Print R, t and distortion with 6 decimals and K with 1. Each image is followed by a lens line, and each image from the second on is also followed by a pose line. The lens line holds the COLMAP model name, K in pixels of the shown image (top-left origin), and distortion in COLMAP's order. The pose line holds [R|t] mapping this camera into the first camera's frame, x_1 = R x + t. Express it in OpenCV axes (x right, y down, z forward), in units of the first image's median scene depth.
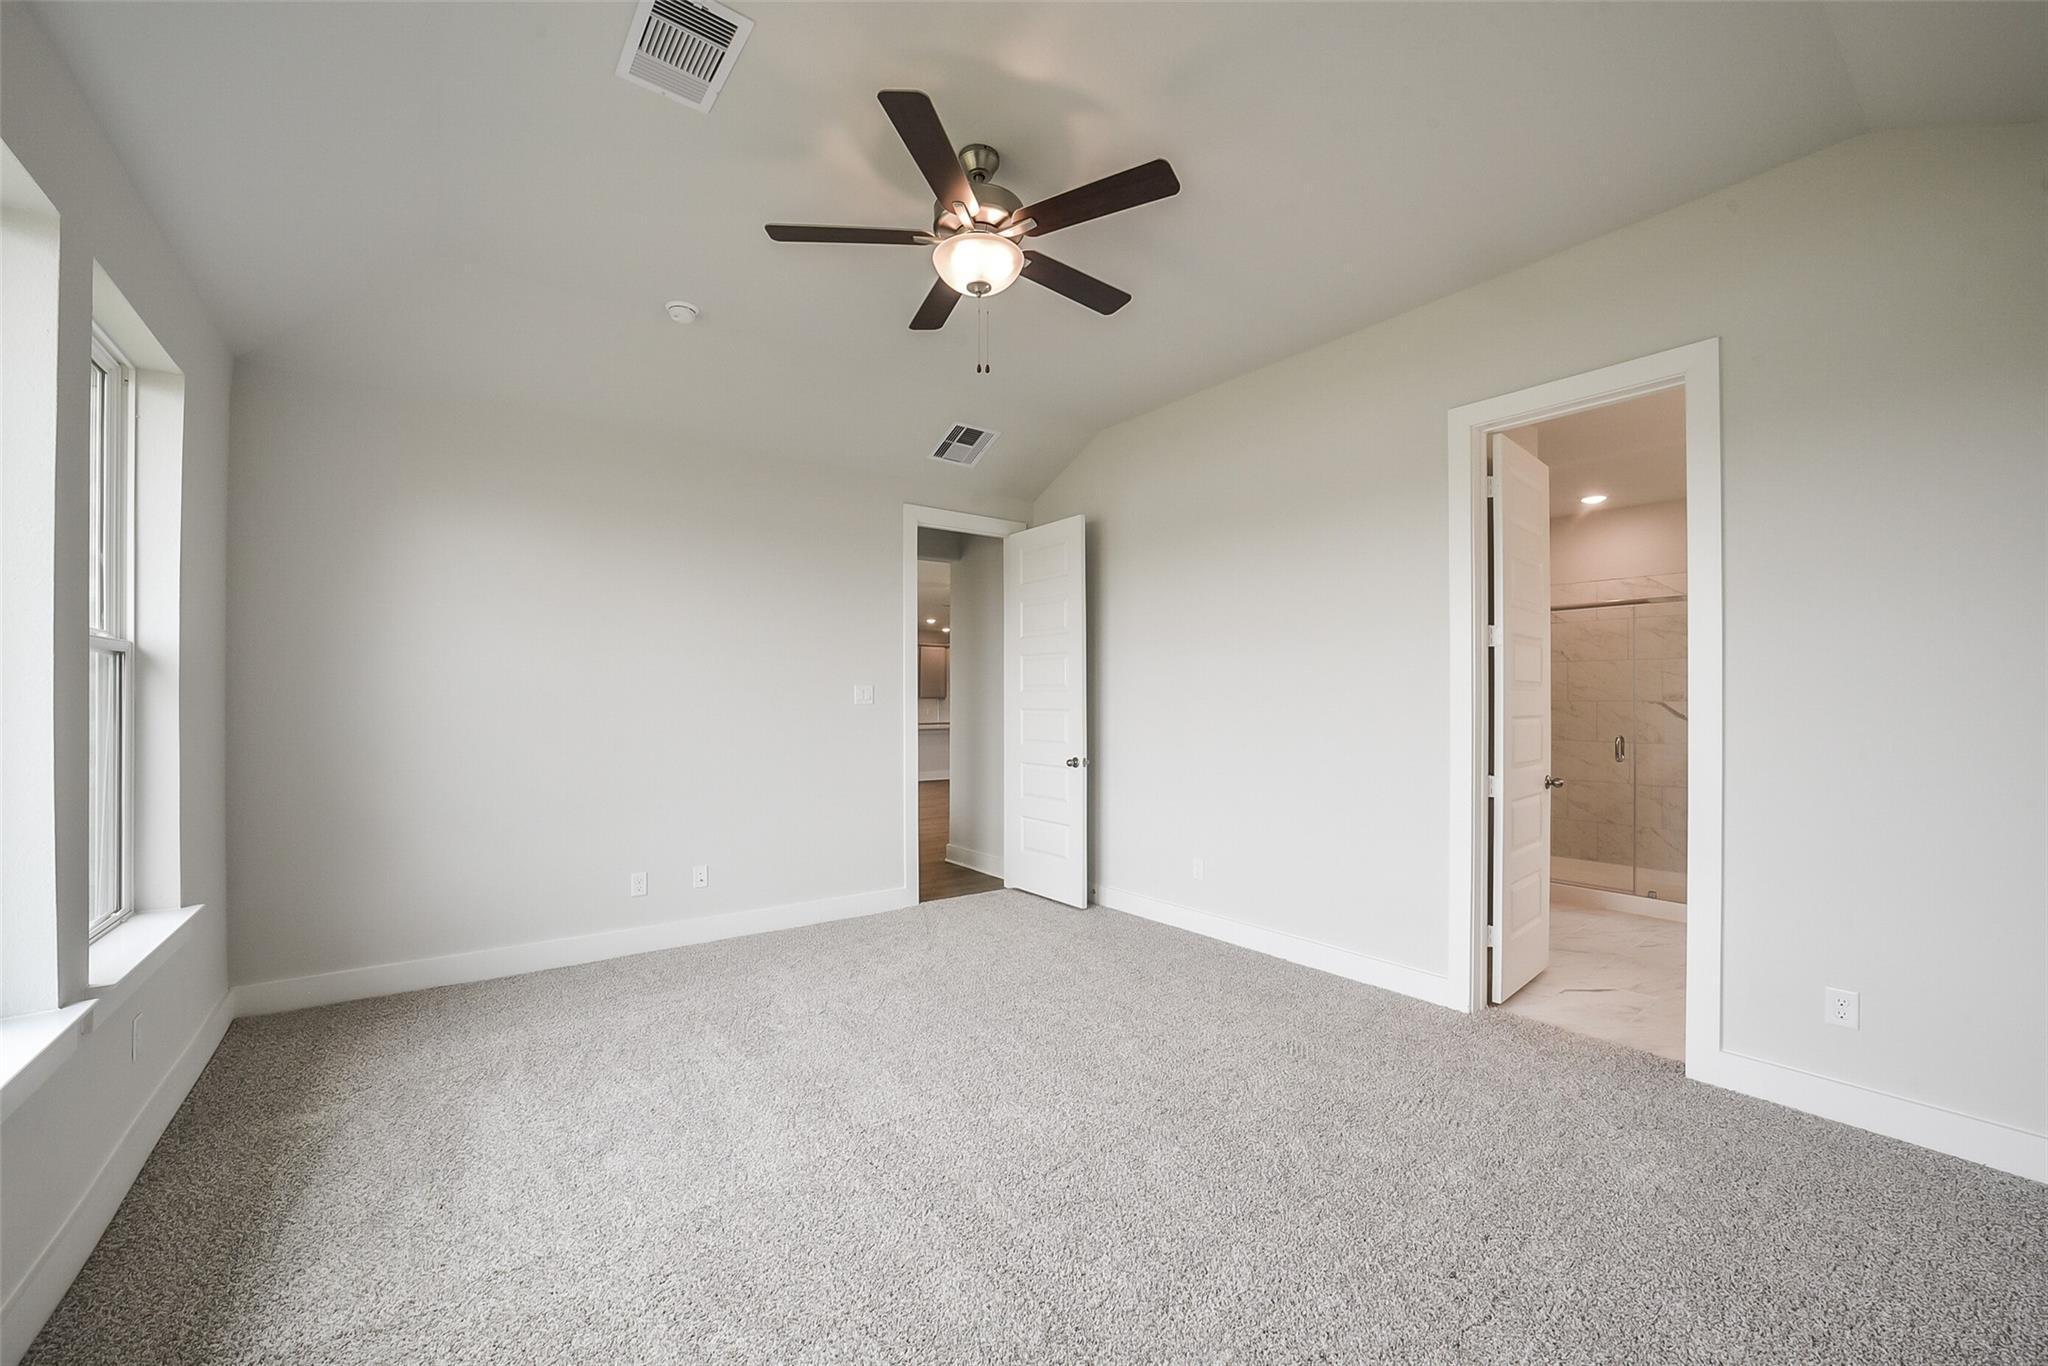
lens RADIAL K [[810.1, 0, 1024.0], [0, 810.1, 691.1], [0, 0, 1]] dist [-0.039476, 0.009428]
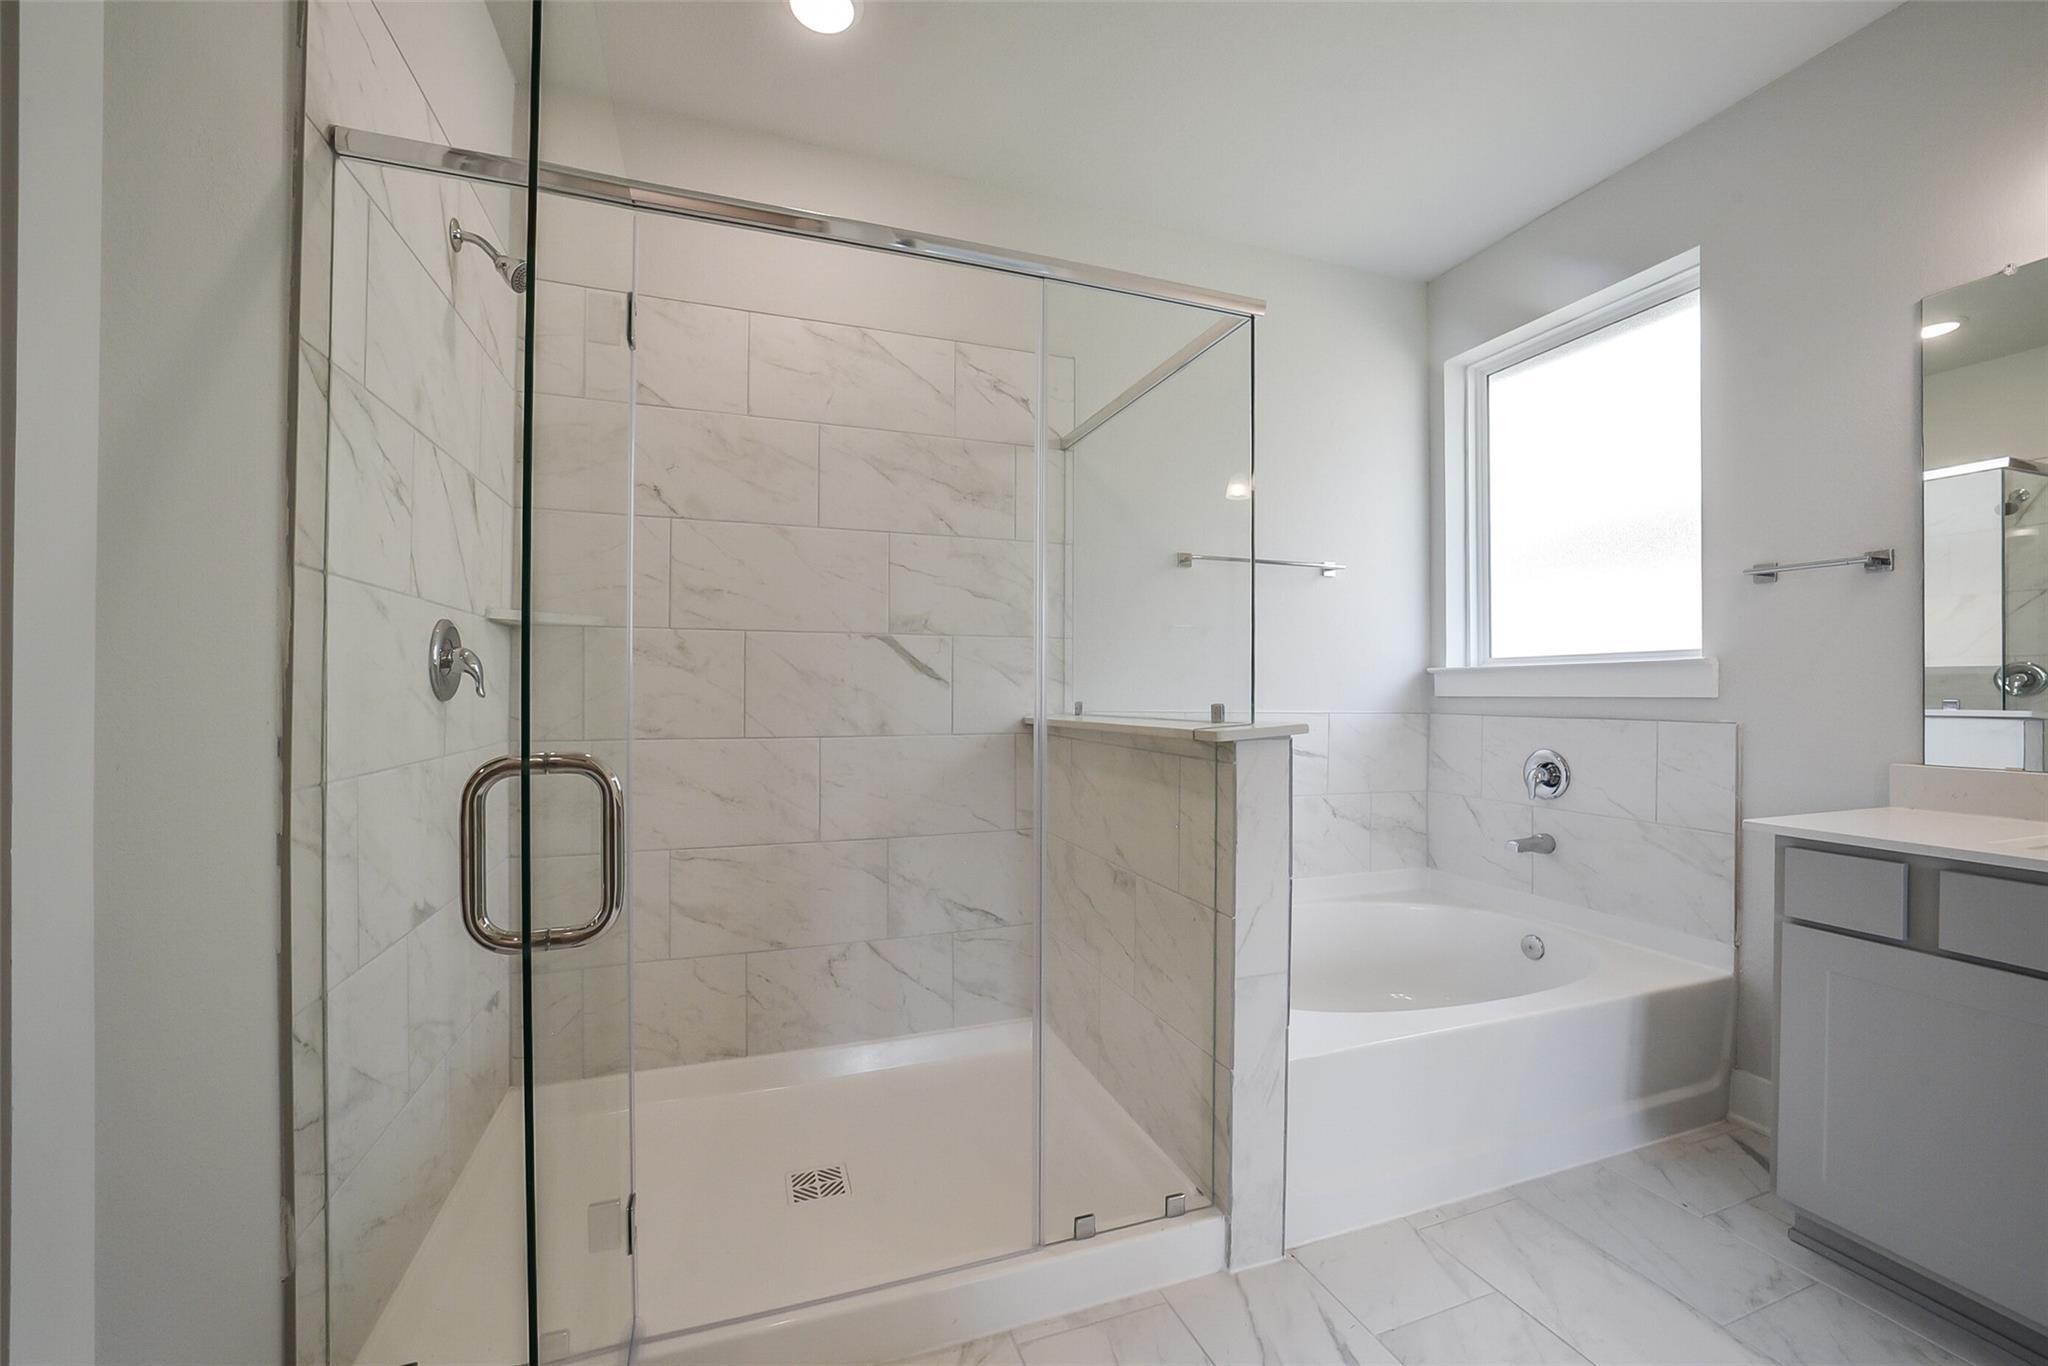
lens RADIAL K [[810.1, 0, 1024.0], [0, 810.1, 691.1], [0, 0, 1]] dist [-0.039476, 0.009428]
pose [[0.307954, -0.006206, 0.951381, 0.420841], [-0.008634, 0.999919, 0.009318, 0.038043], [-0.951362, -0.011083, 0.307876, 0.796573]]
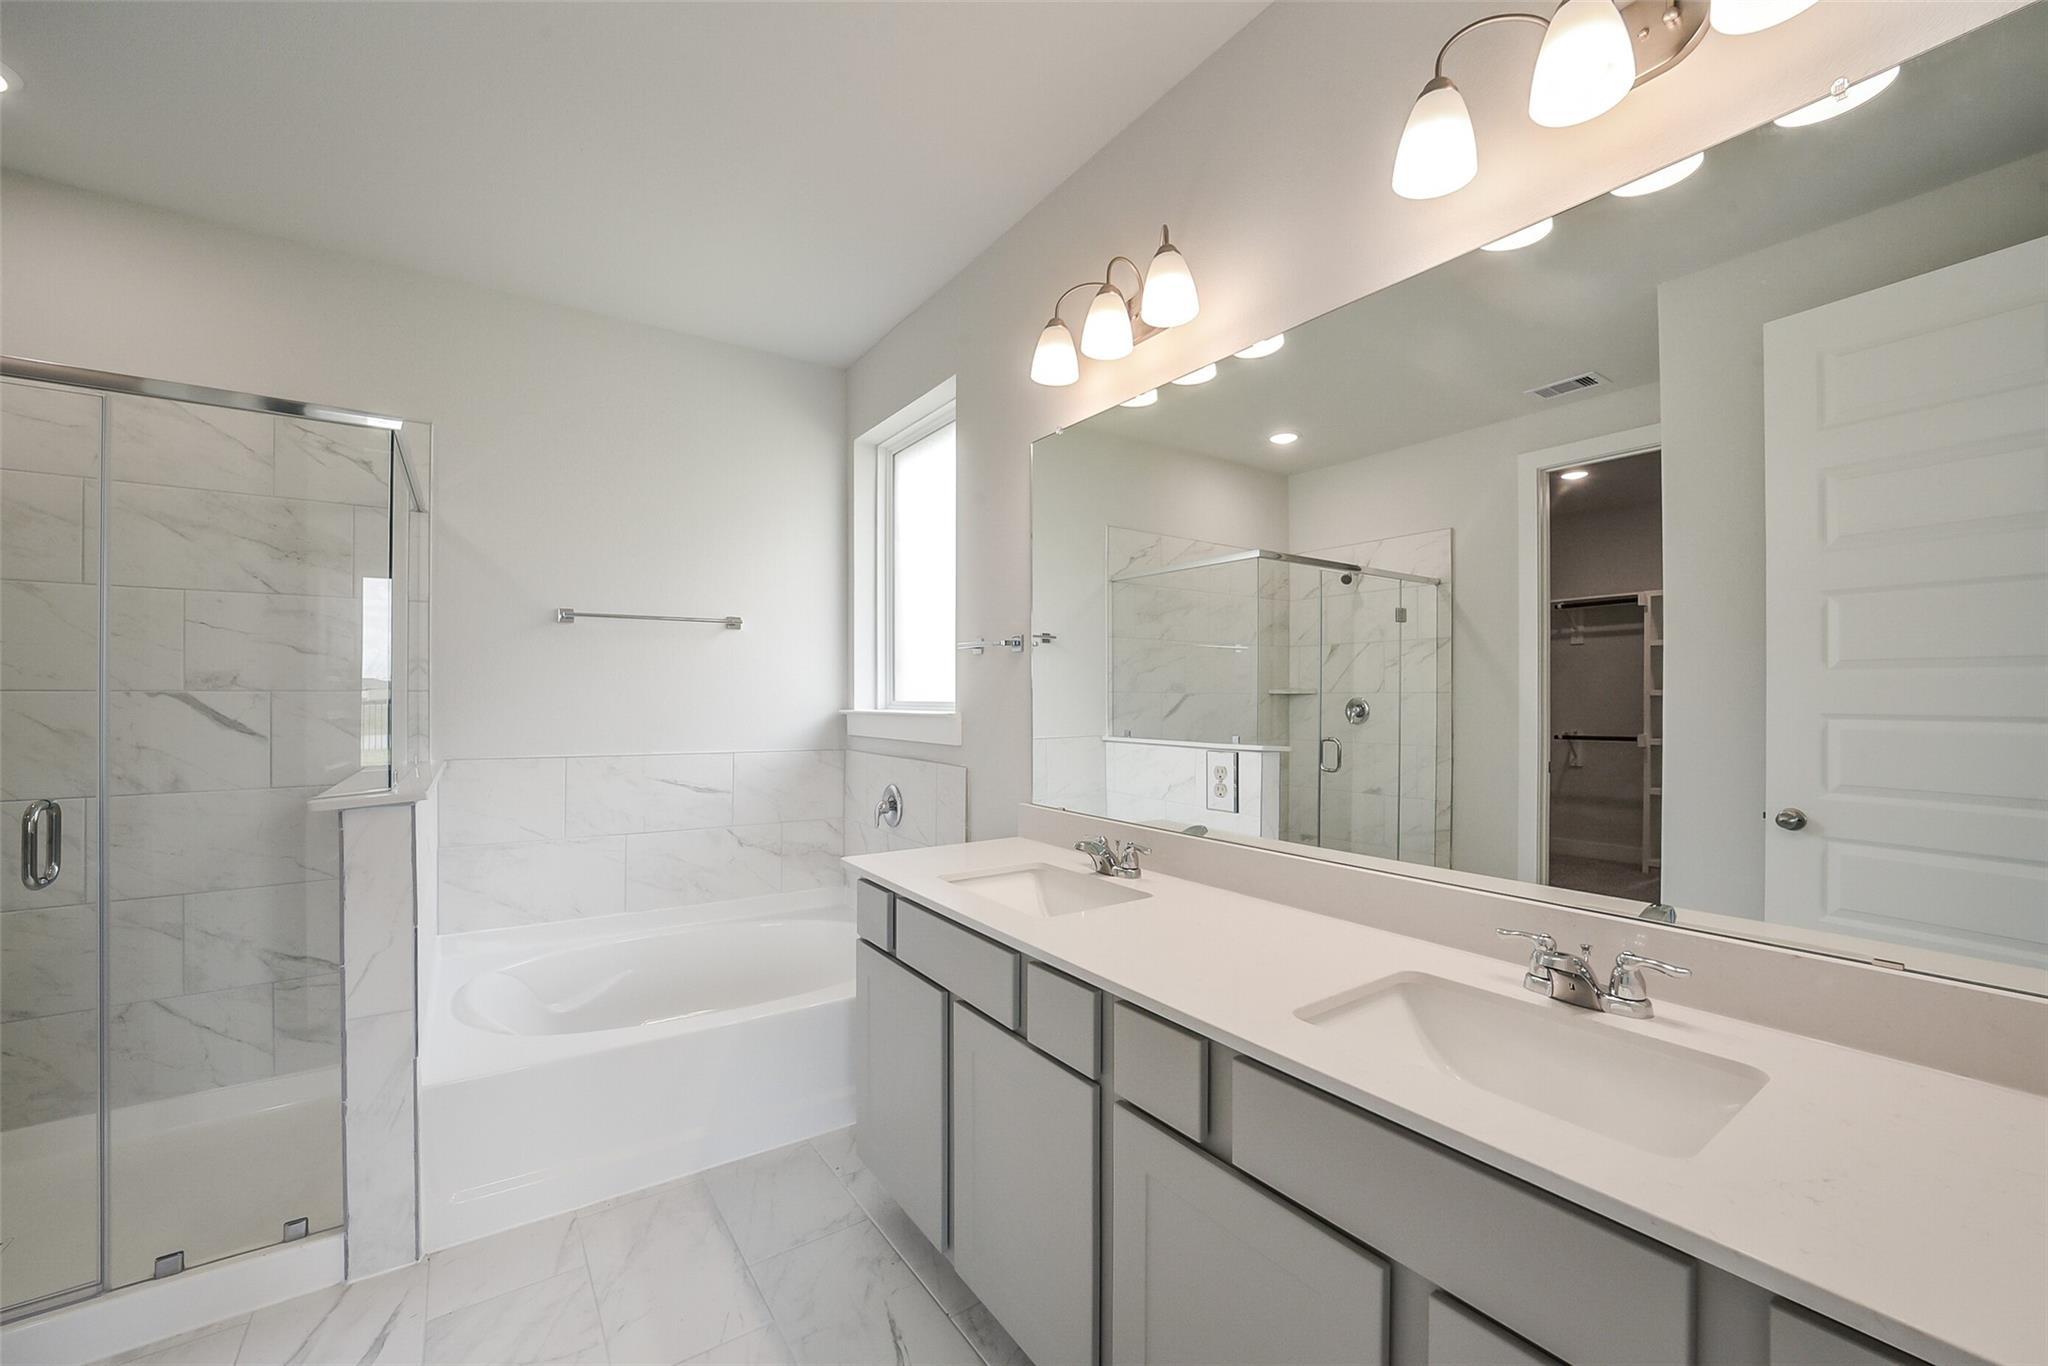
lens RADIAL K [[801.3, 0, 1022.8], [0, 801.3, 691.8], [0, 0, 1]] dist [-0.031217, 0.007316]
pose [[0.049202, -0.002918, 0.998785, 0.414872], [-0.009512, 0.999949, 0.003390, 0.007869], [-0.998744, -0.009667, 0.049172, 0.536062]]
